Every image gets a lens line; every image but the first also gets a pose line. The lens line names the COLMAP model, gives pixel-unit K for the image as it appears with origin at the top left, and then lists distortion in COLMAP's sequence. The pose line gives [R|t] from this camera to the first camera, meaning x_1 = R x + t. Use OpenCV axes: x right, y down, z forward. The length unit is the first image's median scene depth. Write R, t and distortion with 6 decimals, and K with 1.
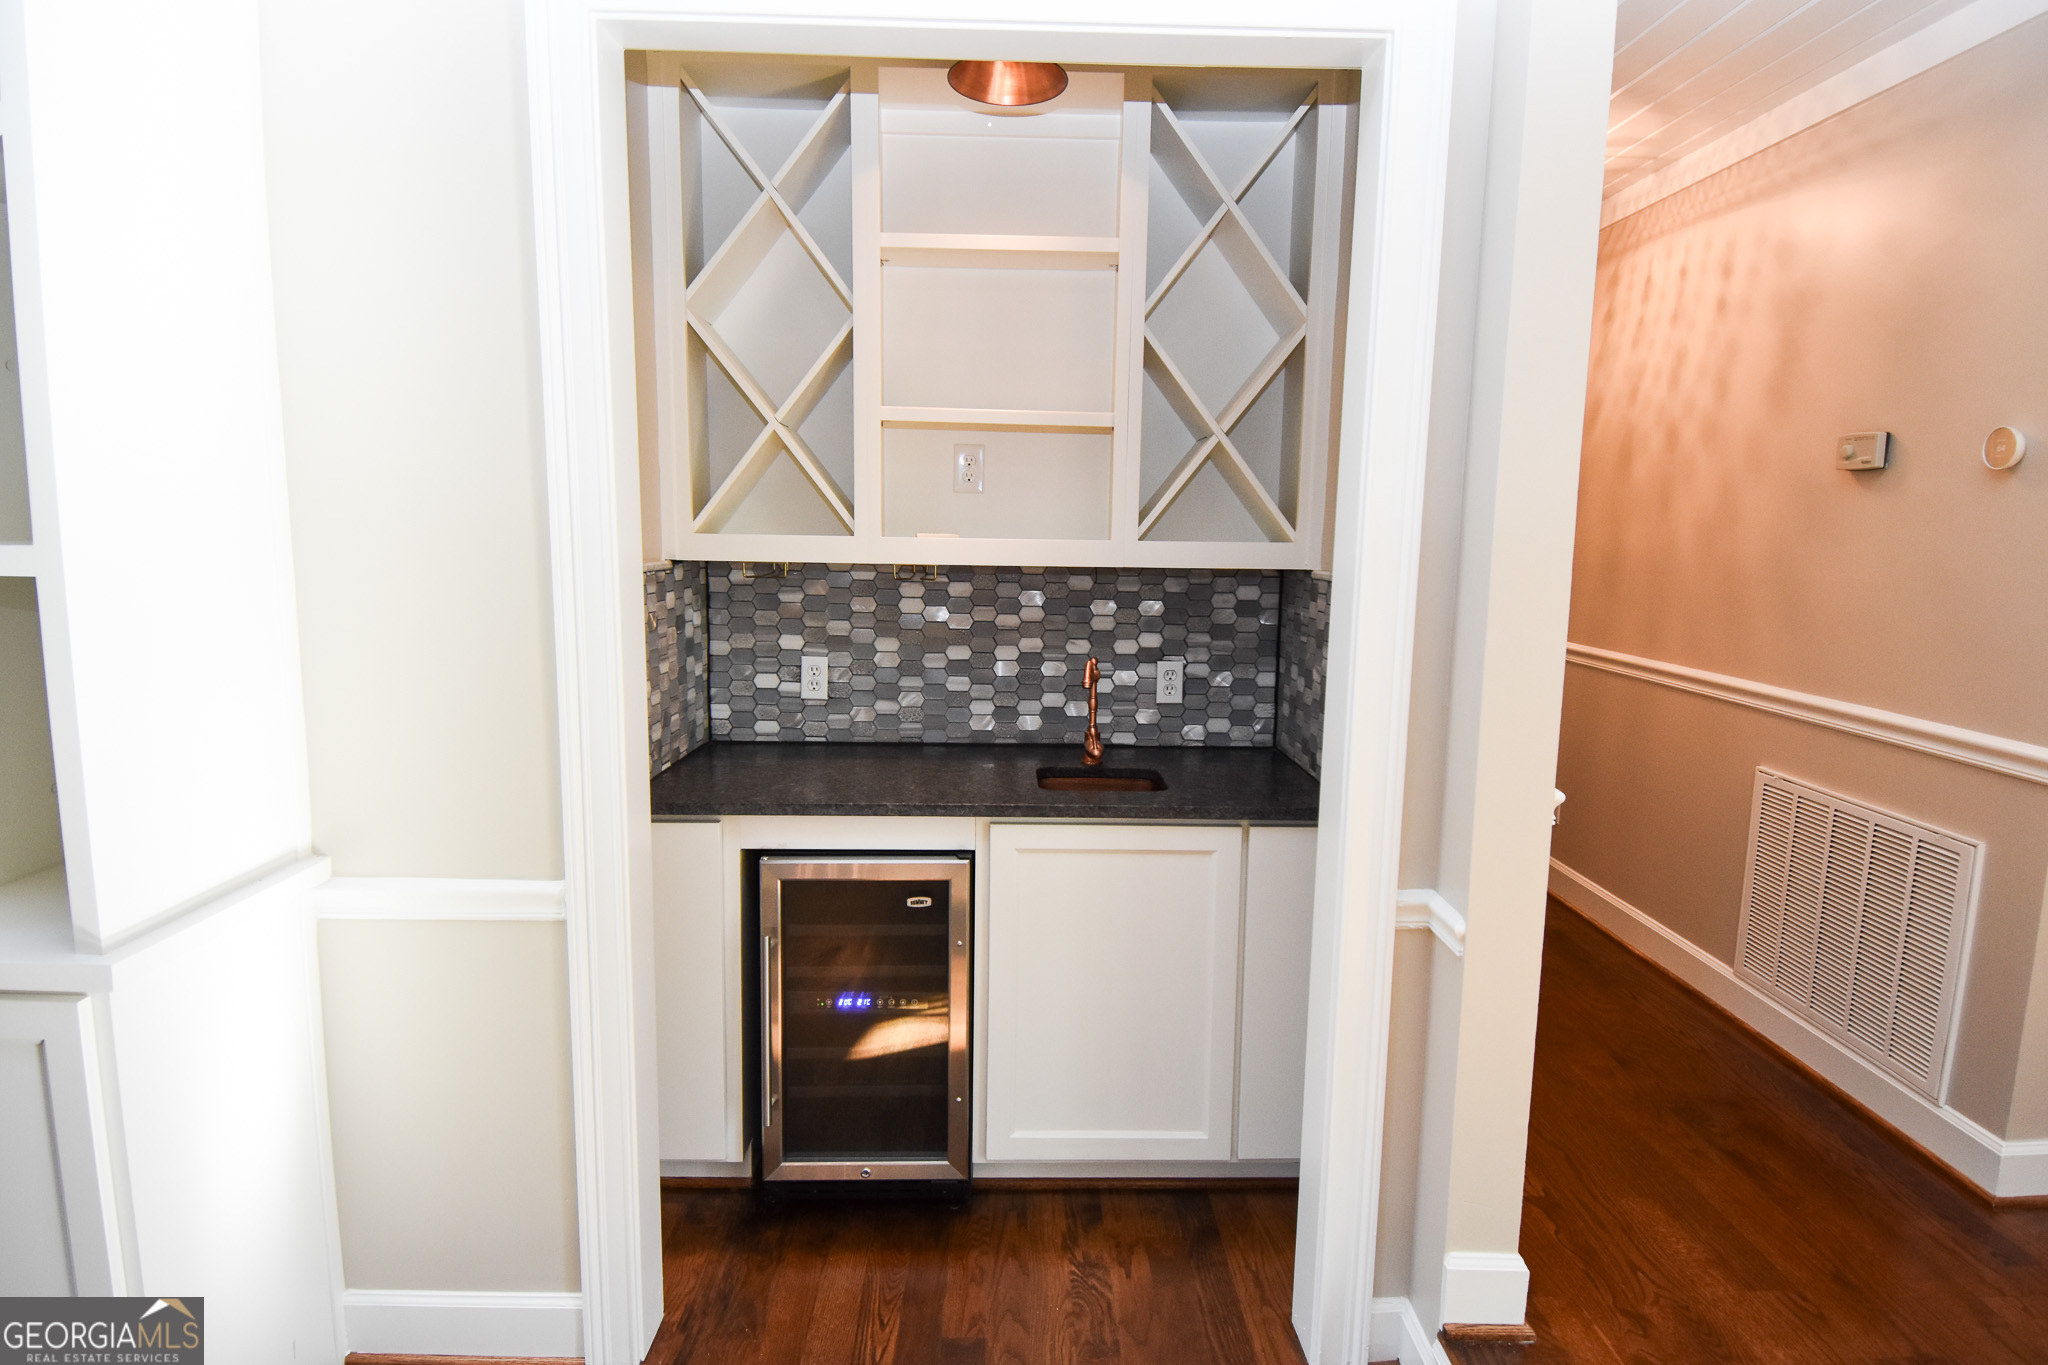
lens RADIAL K [[1099.0, 0, 1020.5], [0, 1099.0, 671.8], [0, 0, 1]] dist [0.048486, -0.051139]
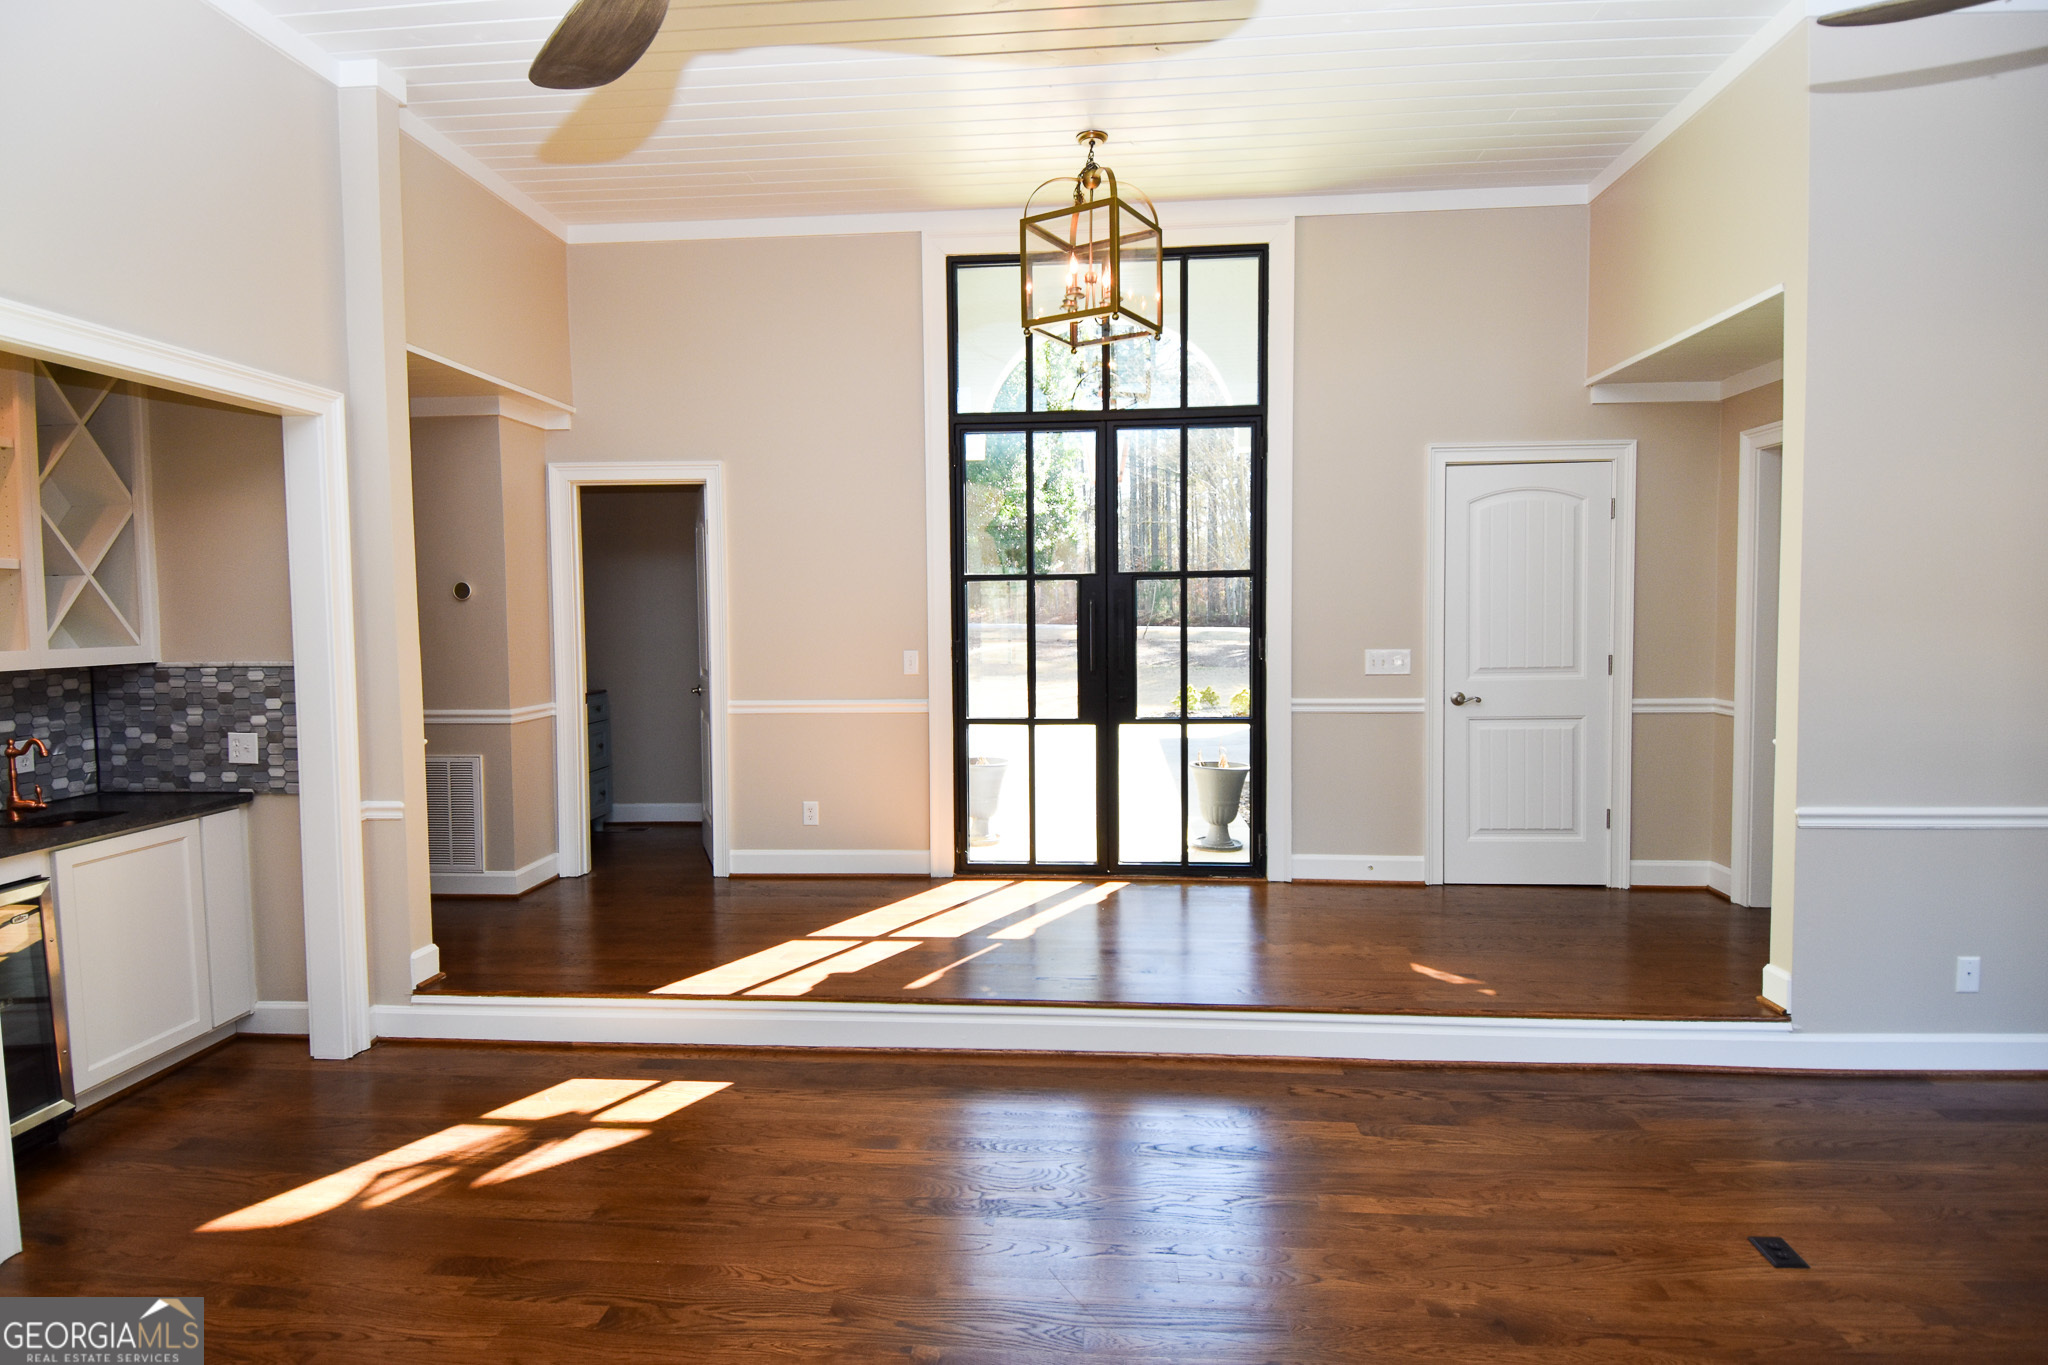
lens RADIAL K [[1099.0, 0, 1023.9], [0, 1099.0, 664.2], [0, 0, 1]] dist [0.048486, -0.051139]
pose [[0.103713, -0.065461, 0.992451, -1.056320], [0.150367, 0.987395, 0.049414, 0.015390], [-0.983175, 0.144107, 0.112249, -0.344452]]
